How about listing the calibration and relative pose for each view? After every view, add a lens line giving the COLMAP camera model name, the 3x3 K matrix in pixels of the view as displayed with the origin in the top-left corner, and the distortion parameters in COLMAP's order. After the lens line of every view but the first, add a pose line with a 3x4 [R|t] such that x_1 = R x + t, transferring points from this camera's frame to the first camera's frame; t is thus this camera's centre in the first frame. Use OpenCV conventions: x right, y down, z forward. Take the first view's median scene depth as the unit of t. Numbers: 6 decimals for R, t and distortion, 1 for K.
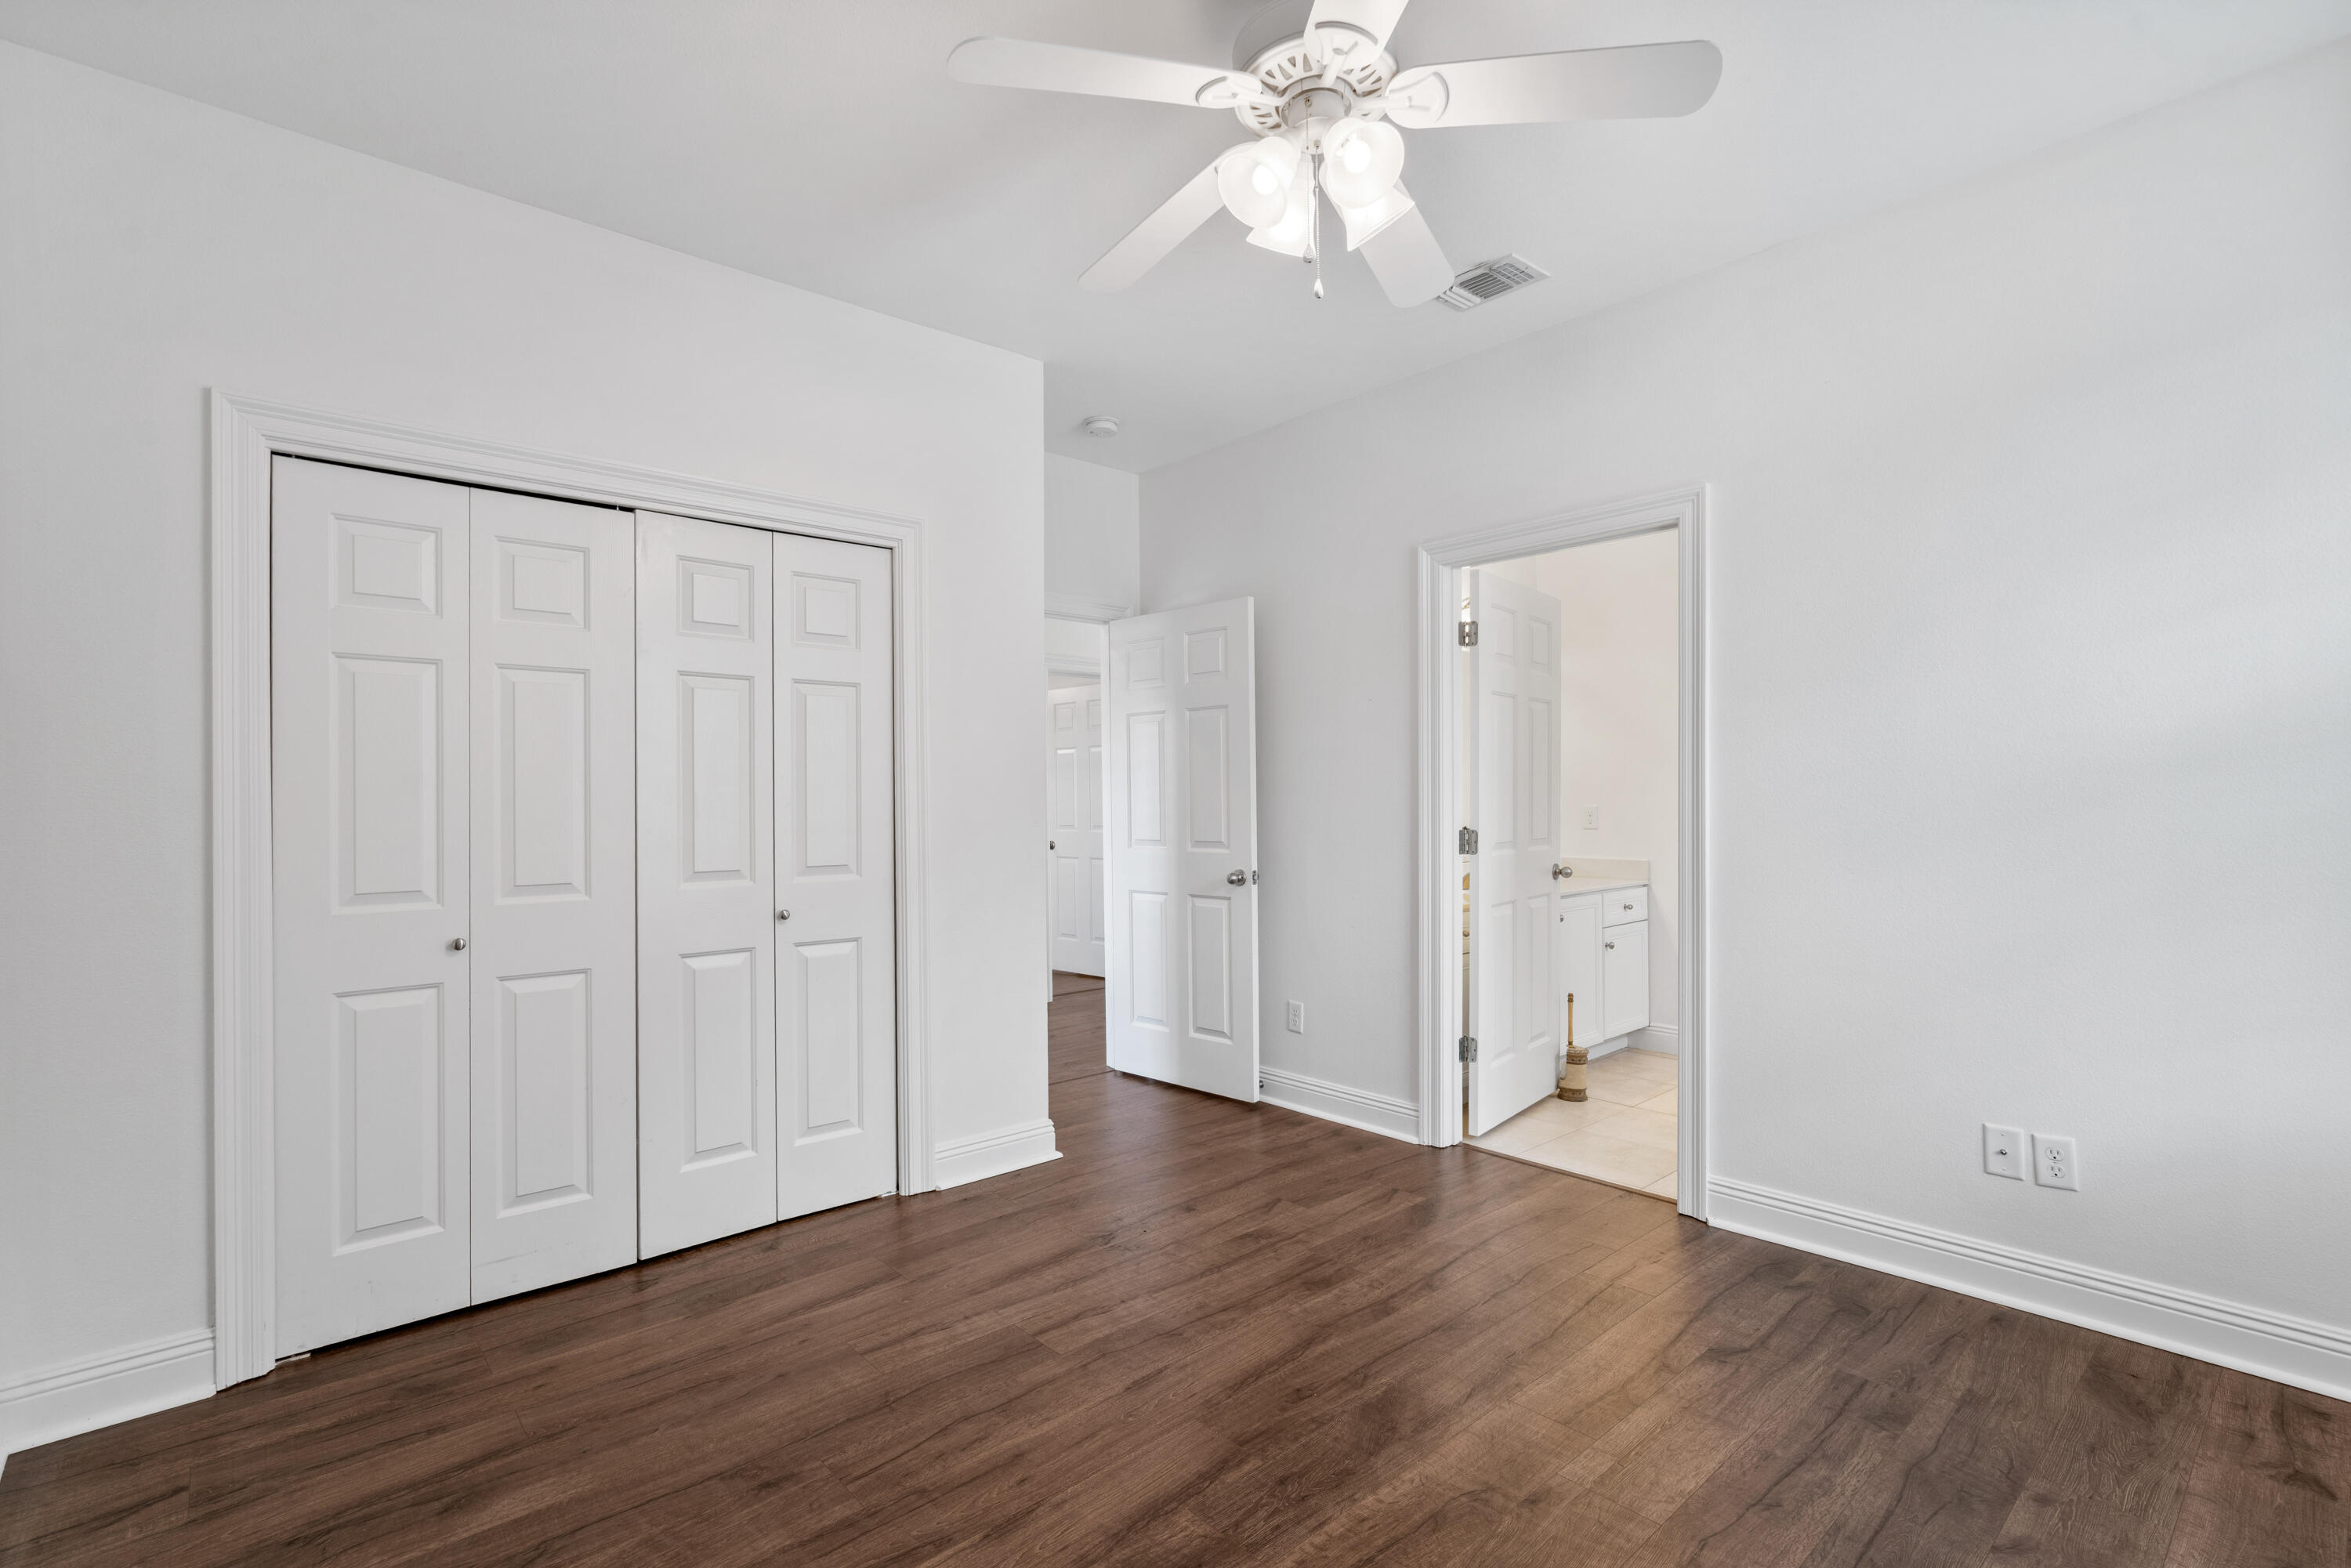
lens RADIAL K [[1076.6, 0, 1164.5], [0, 1076.6, 785.1], [0, 0, 1]] dist [-0.014034, 0.007388]
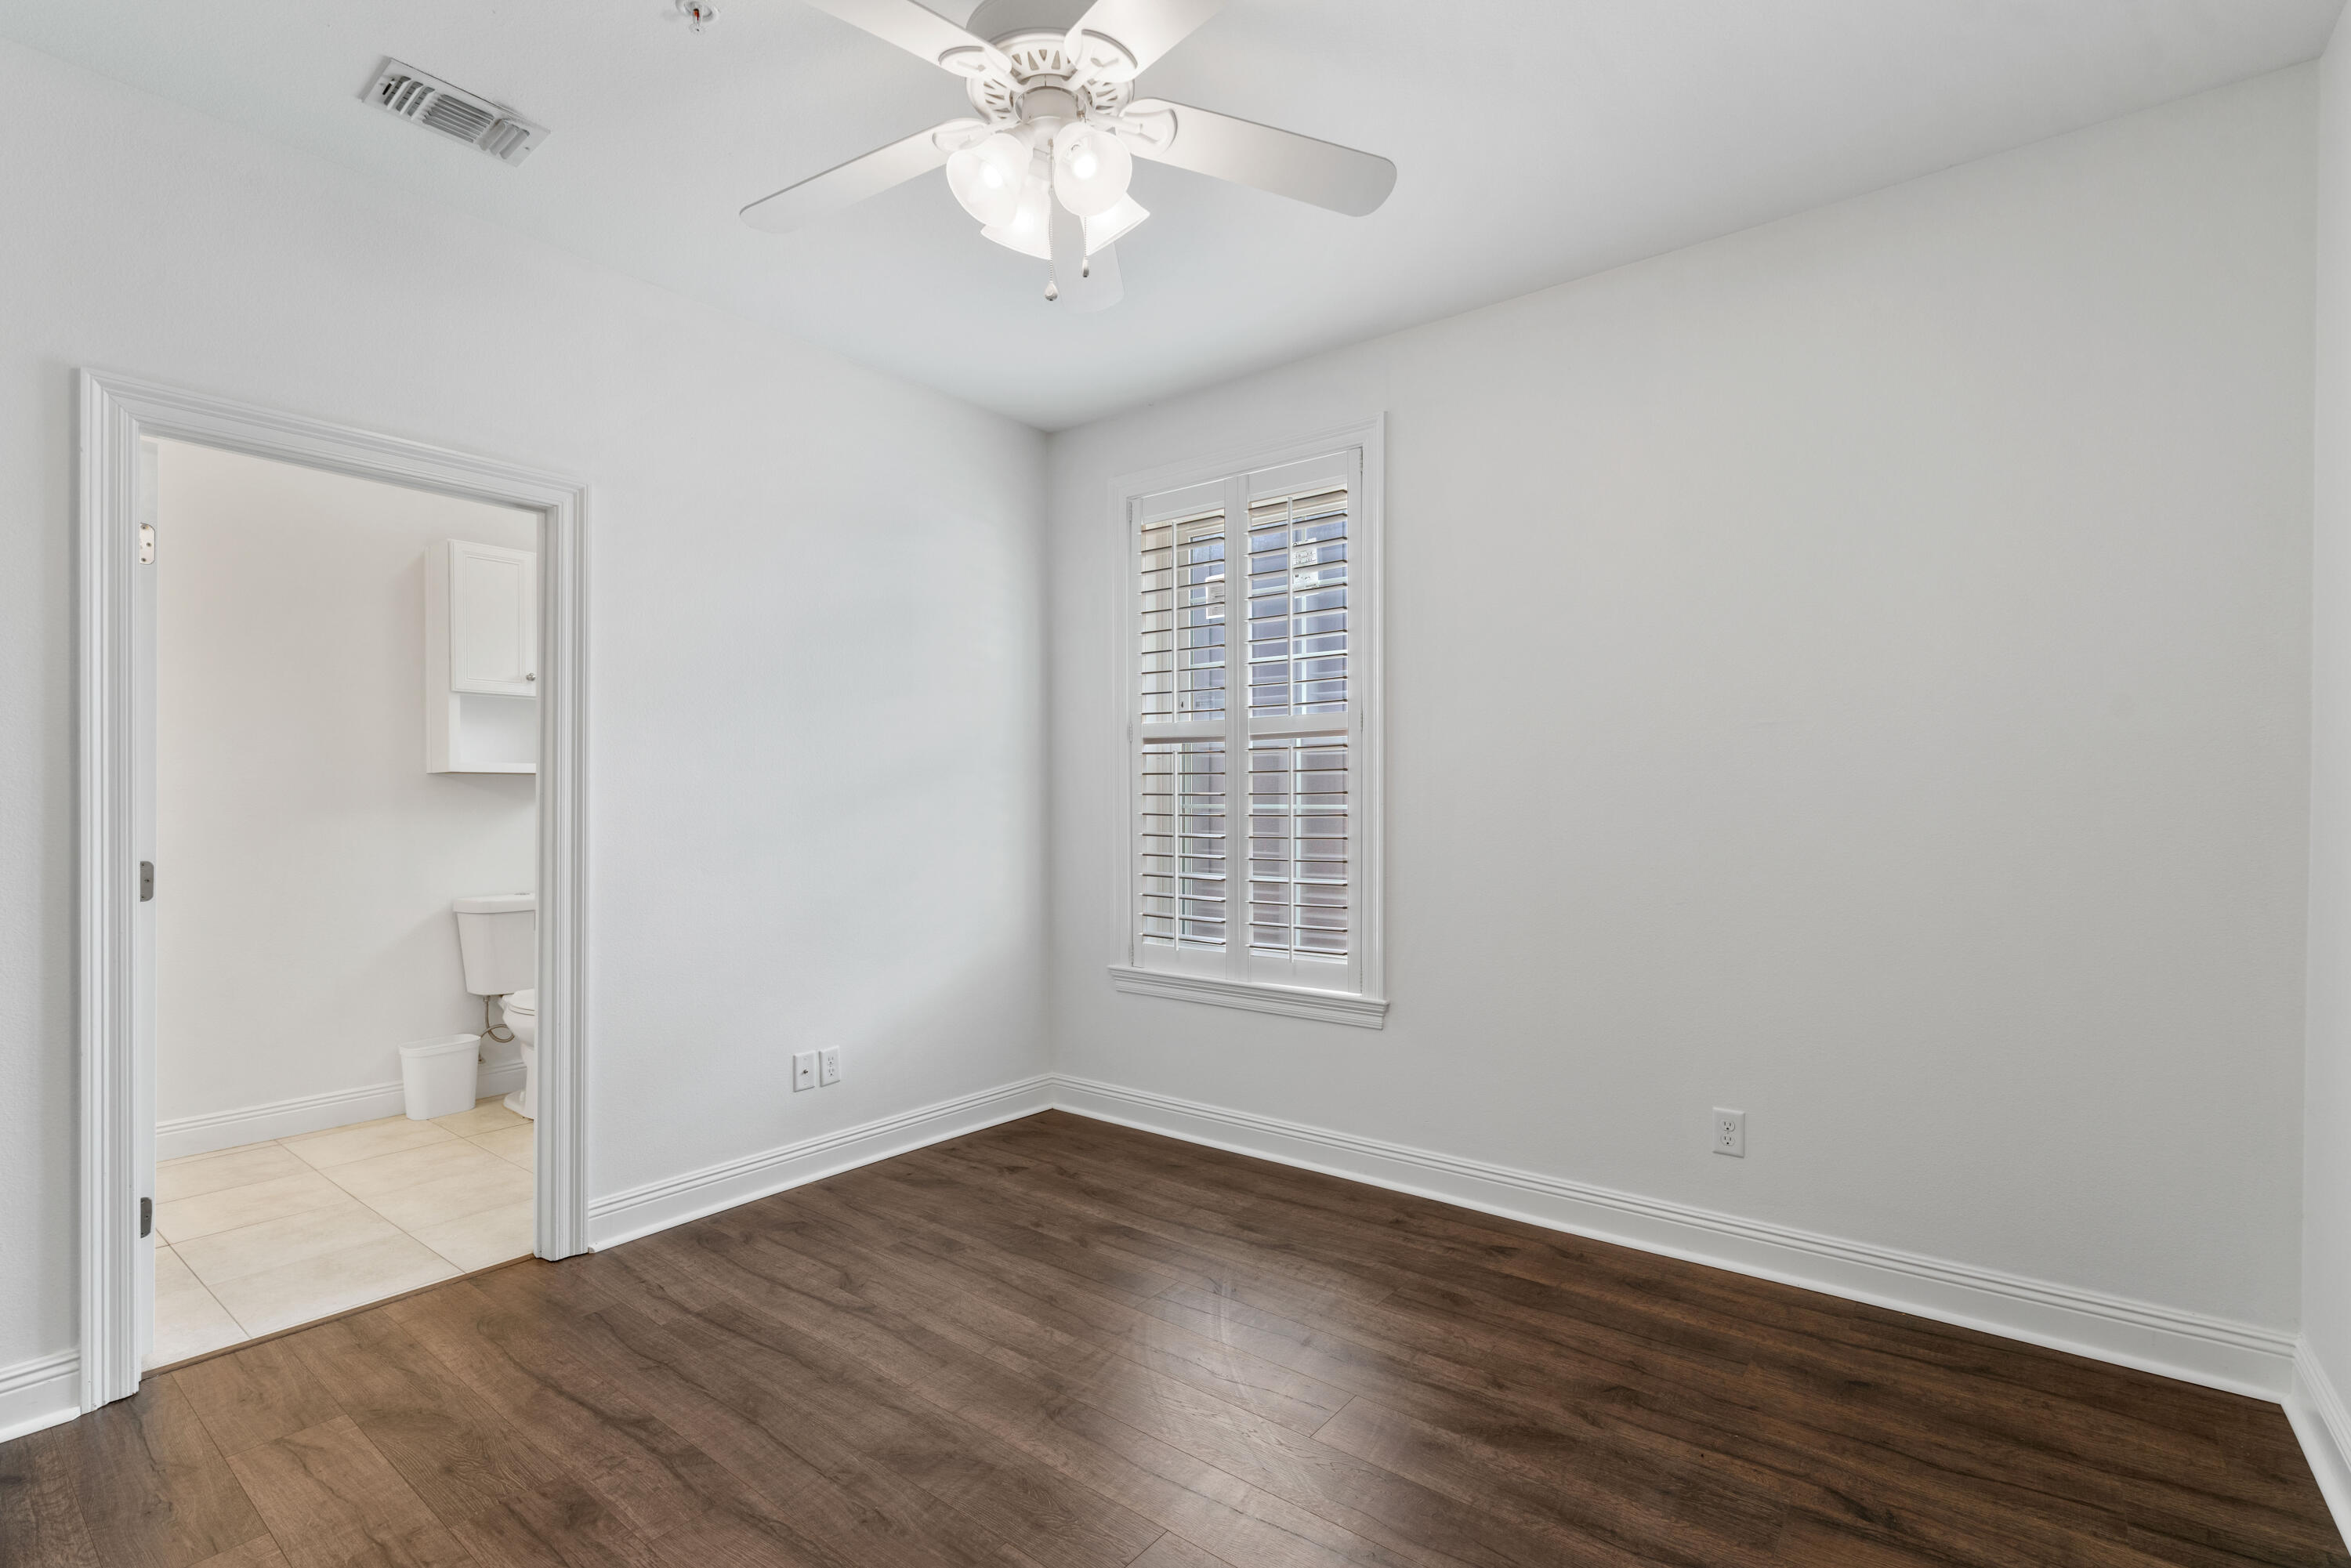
lens RADIAL K [[1076.6, 0, 1162.2], [0, 1076.6, 788.5], [0, 0, 1]] dist [-0.014034, 0.007388]
pose [[-0.187775, 0.026011, 0.981868, -0.666052], [-0.010860, 0.999533, -0.028555, 0.020900], [-0.982152, -0.016025, -0.187405, 0.846368]]
